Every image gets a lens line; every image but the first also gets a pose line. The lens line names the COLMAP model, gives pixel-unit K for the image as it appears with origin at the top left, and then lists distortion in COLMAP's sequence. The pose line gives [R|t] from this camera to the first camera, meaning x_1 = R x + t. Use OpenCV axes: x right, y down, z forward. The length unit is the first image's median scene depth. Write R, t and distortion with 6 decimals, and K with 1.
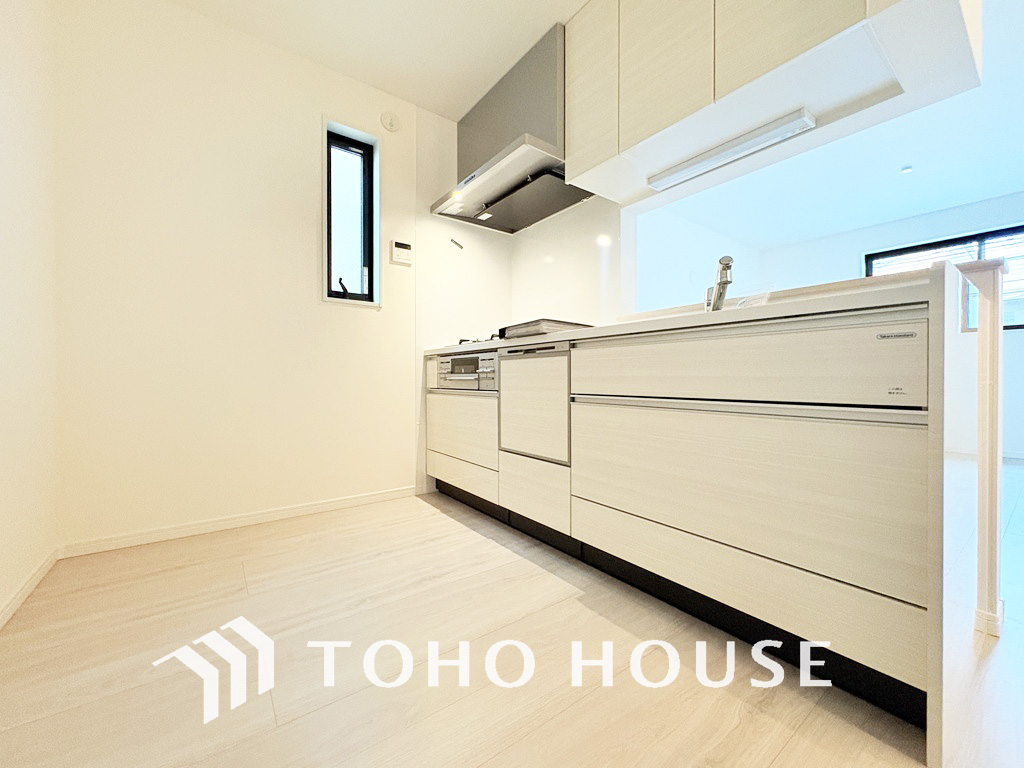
lens RADIAL K [[408.0, 0, 510.5], [0, 408.0, 382.1], [0, 0, 1]] dist [-0.000499, -0.000530]
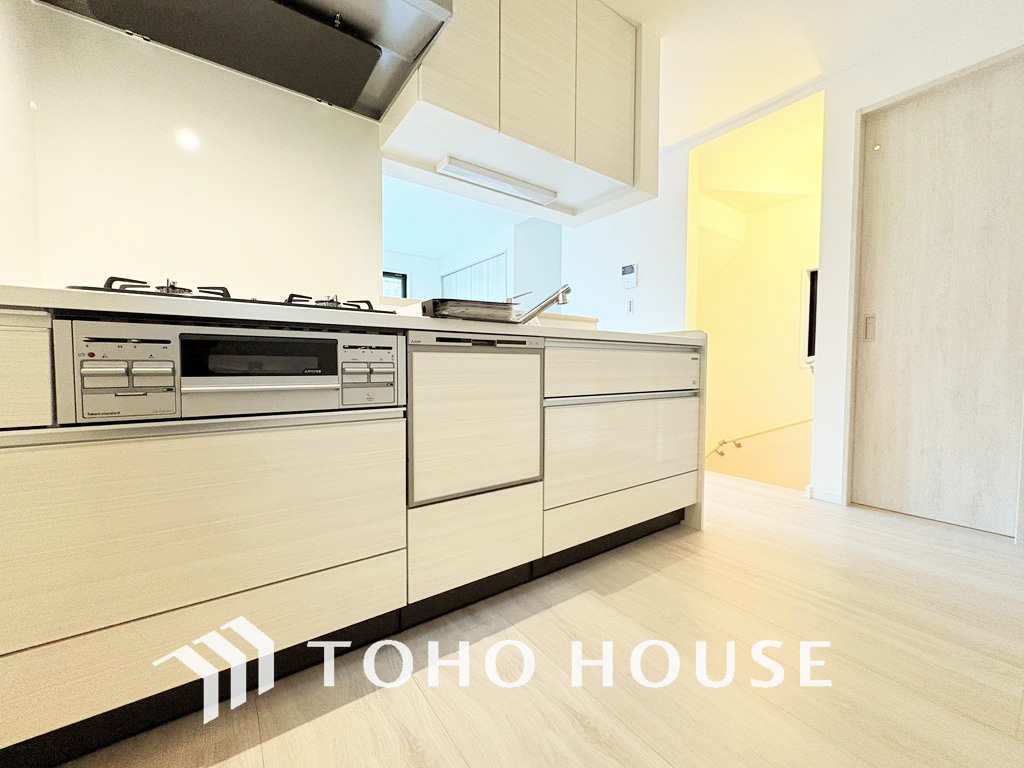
lens RADIAL K [[408.0, 0, 510.8], [0, 408.0, 379.6], [0, 0, 1]] dist [-0.000499, -0.000530]
pose [[0.012471, -0.038267, 0.999190, -0.669567], [0.002110, 0.999266, 0.038244, -0.040580], [-0.999920, 0.001631, 0.012543, 0.967093]]
